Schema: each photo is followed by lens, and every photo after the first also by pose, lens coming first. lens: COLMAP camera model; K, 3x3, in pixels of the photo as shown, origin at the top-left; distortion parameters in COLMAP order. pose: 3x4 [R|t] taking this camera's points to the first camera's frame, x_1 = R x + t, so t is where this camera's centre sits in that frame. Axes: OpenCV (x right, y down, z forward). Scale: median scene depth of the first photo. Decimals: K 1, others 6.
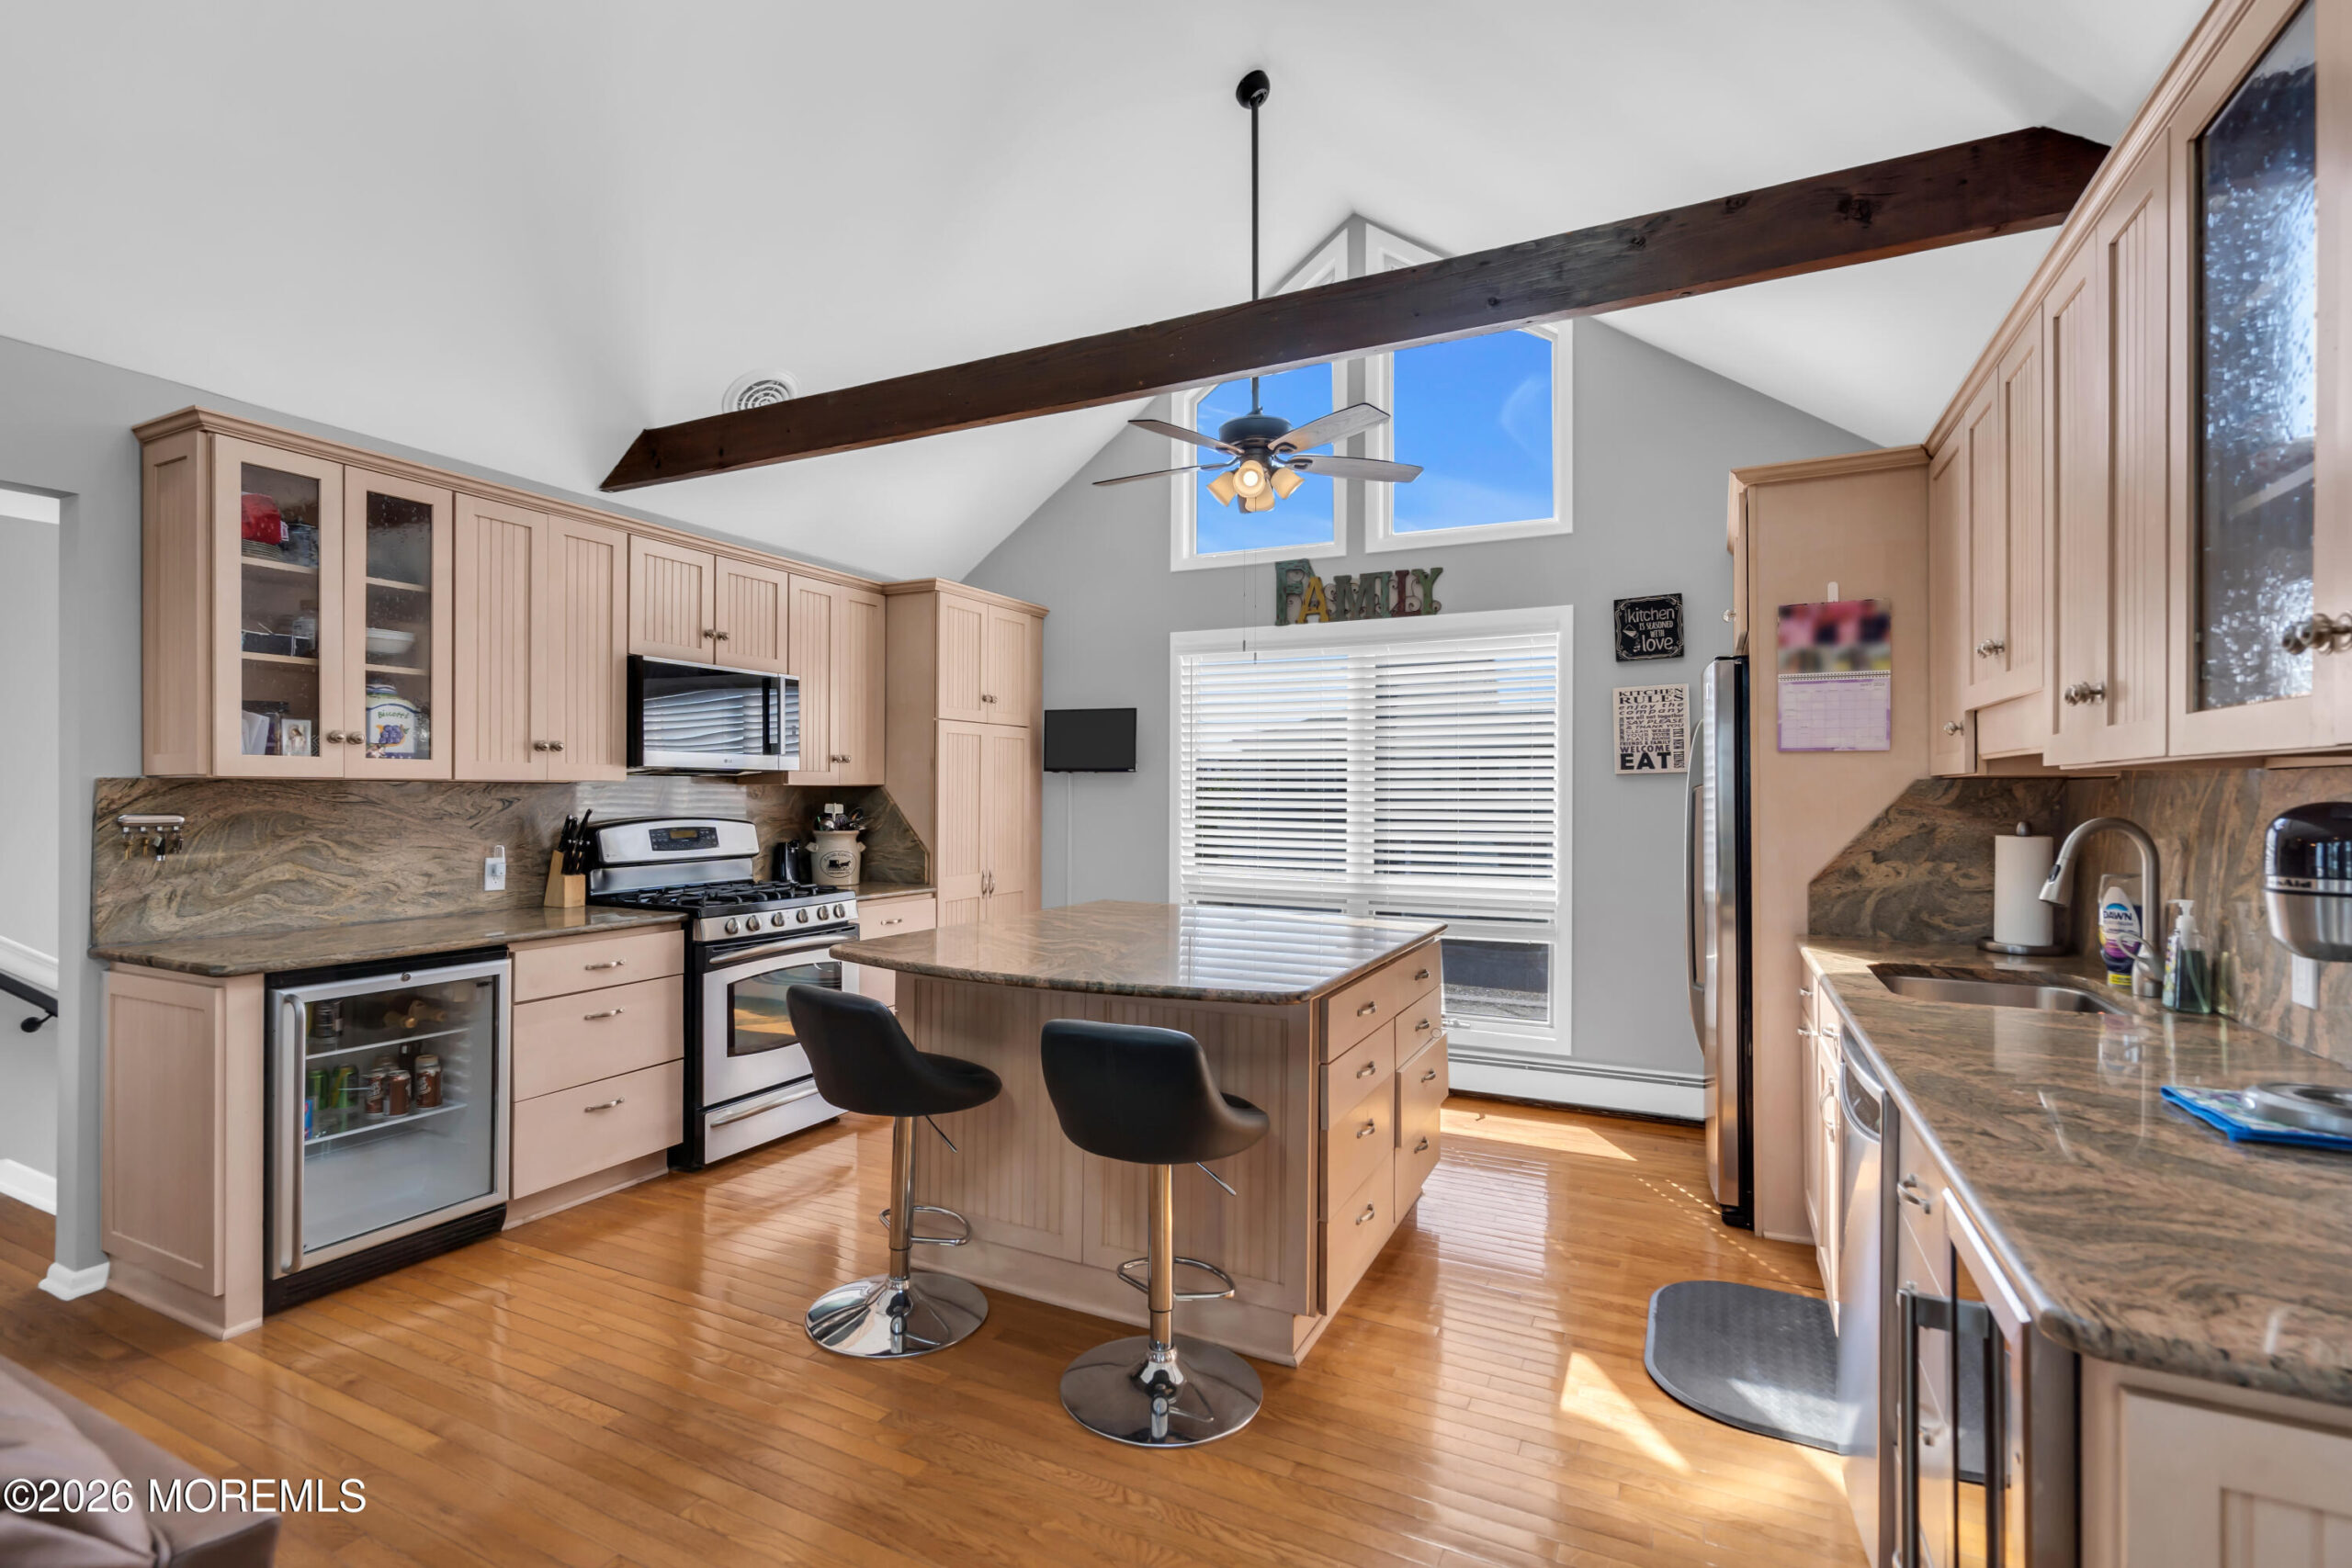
lens RADIAL K [[1083.5, 0, 1159.1], [0, 1083.5, 792.0], [0, 0, 1]] dist [-0.002300, 0.000291]
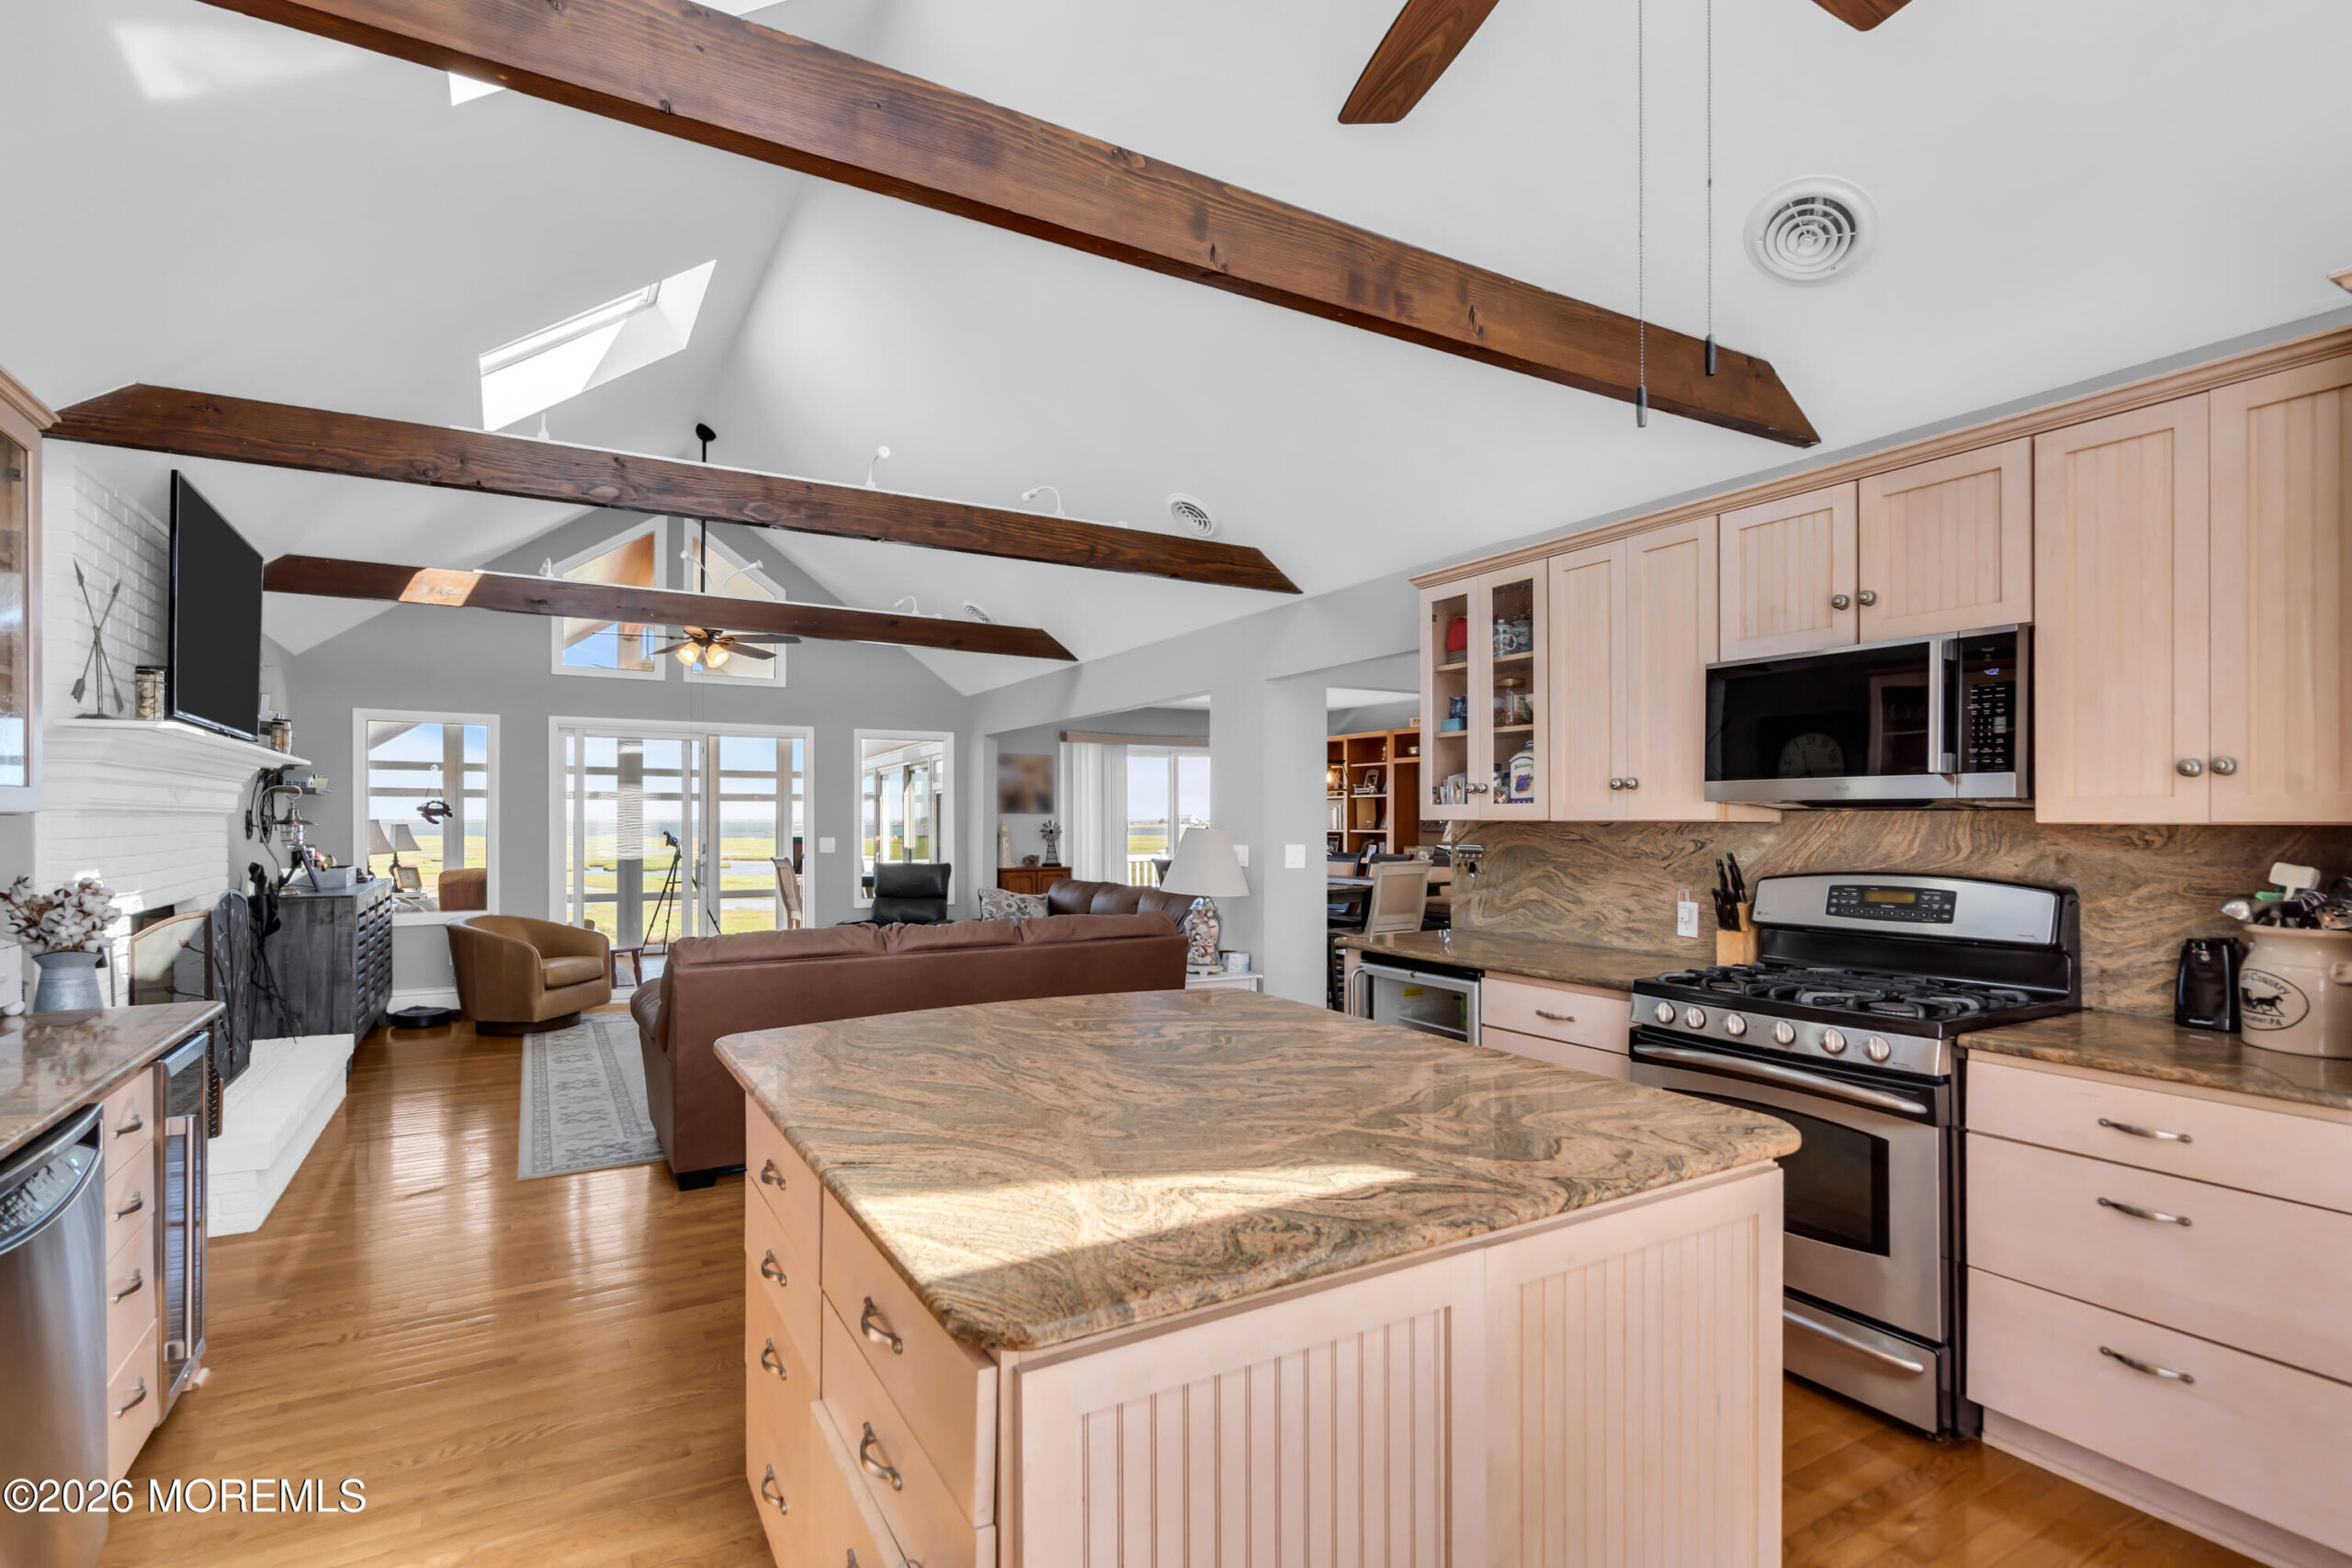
lens RADIAL K [[1083.5, 0, 1128.9], [0, 1083.5, 824.2], [0, 0, 1]] dist [-0.002300, 0.000291]
pose [[-0.556532, 0.000530, -0.830826, 0.450670], [-0.001737, 0.999997, 0.001801, -0.008128], [0.830825, 0.002446, -0.556529, 1.142731]]
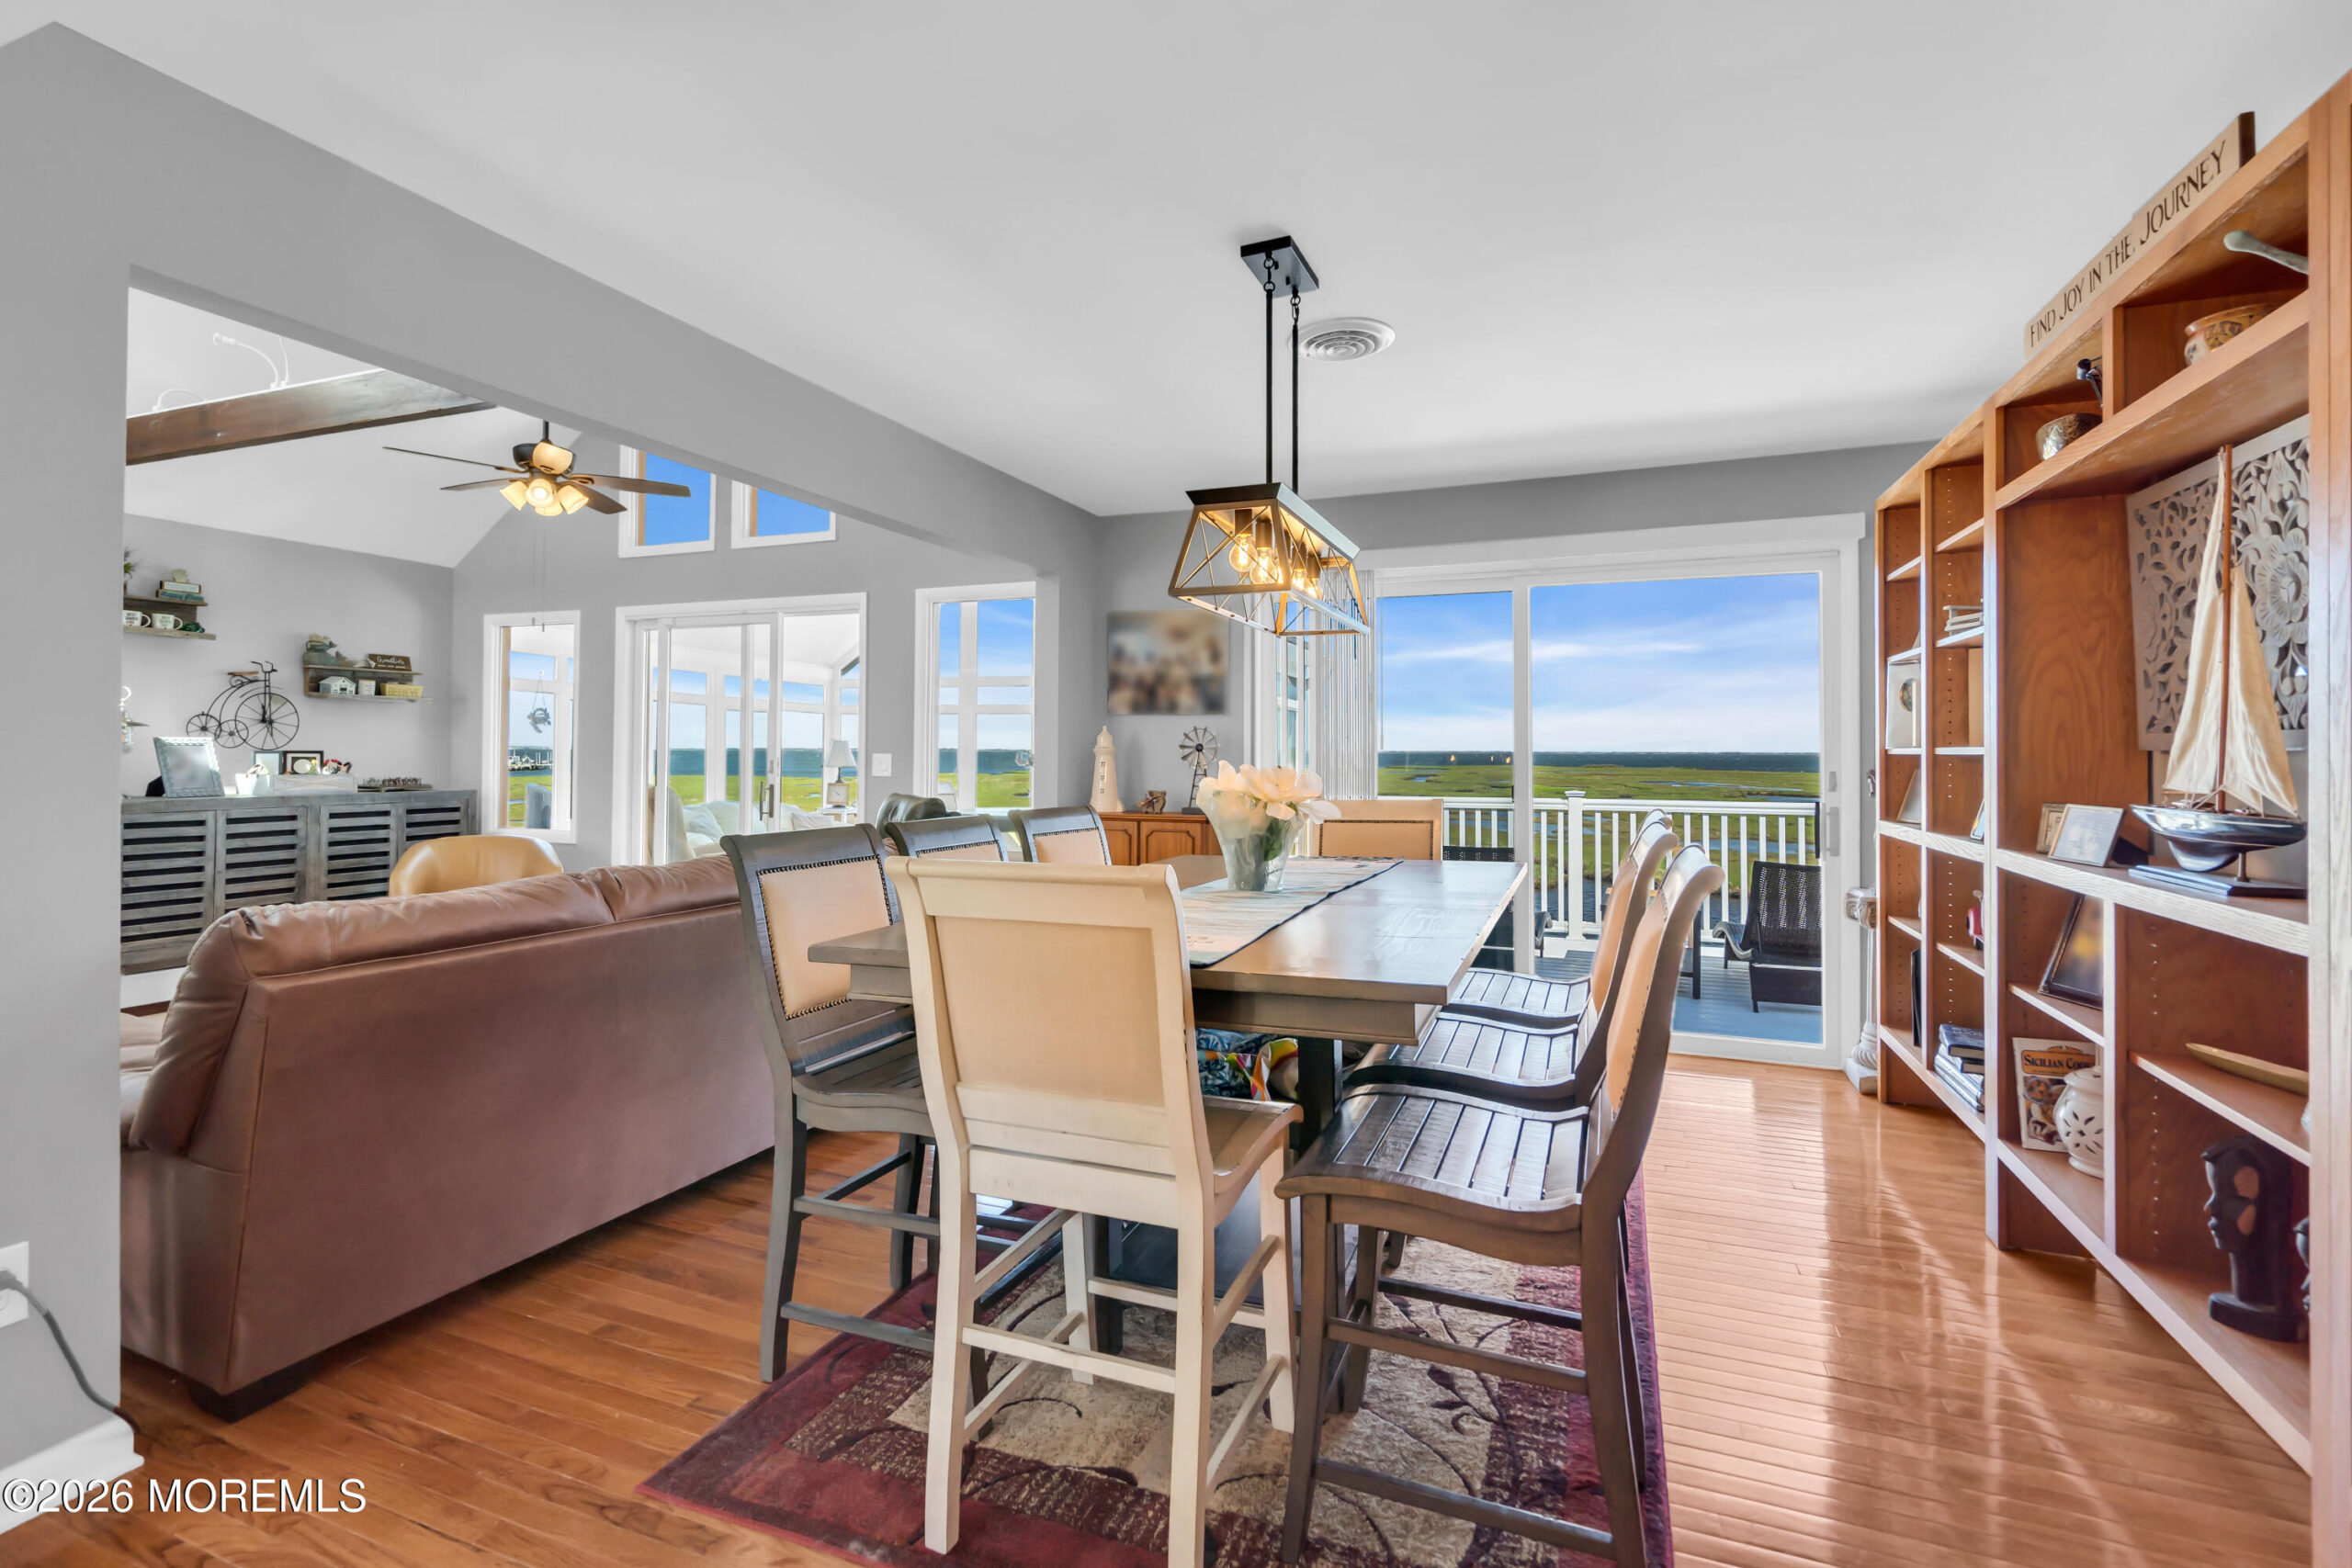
lens RADIAL K [[1083.5, 0, 1154.3], [0, 1083.5, 736.3], [0, 0, 1]] dist [-0.002300, 0.000291]
pose [[-0.997575, -0.009464, -0.068954, -1.513088], [-0.008703, 0.999898, -0.011327, 0.015984], [0.069054, -0.010699, -0.997556, 0.891630]]
